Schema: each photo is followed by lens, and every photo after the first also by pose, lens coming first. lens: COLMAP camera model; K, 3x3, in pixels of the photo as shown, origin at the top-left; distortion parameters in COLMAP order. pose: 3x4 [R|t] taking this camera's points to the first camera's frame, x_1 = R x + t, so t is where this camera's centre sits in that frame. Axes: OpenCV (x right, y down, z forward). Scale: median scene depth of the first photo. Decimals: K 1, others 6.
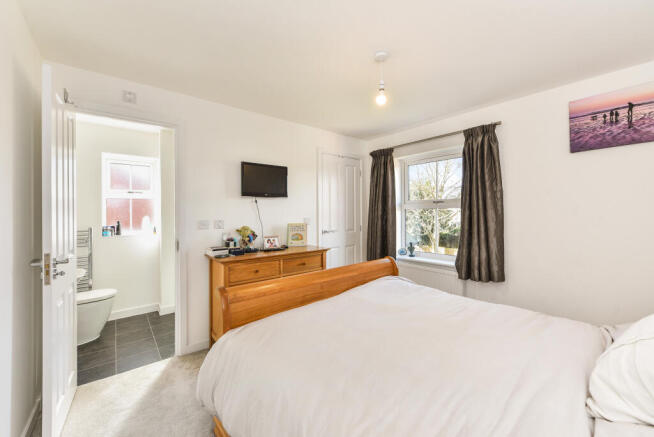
lens RADIAL K [[254.4, 0, 326.0], [0, 254.4, 212.2], [0, 0, 1]] dist [-0.030144, -0.000068]
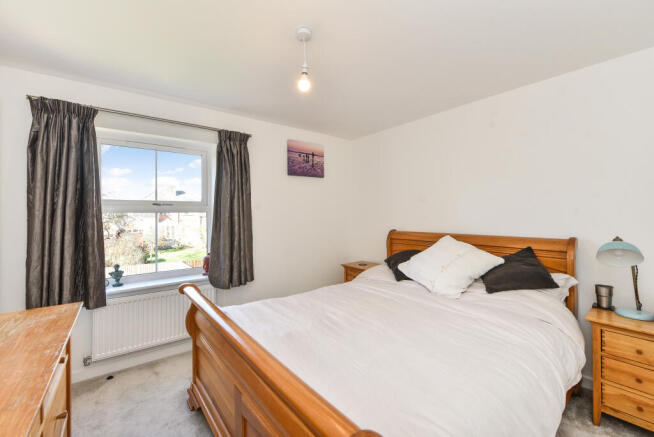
lens RADIAL K [[269.6, 0, 327.0], [0, 269.6, 218.5], [0, 0, 1]] dist [-0.015074, -0.000063]
pose [[0.046114, -0.011937, 0.998865, -0.538015], [0.005004, 0.999919, 0.011718, -0.010035], [-0.998924, 0.004458, 0.046170, 0.700914]]
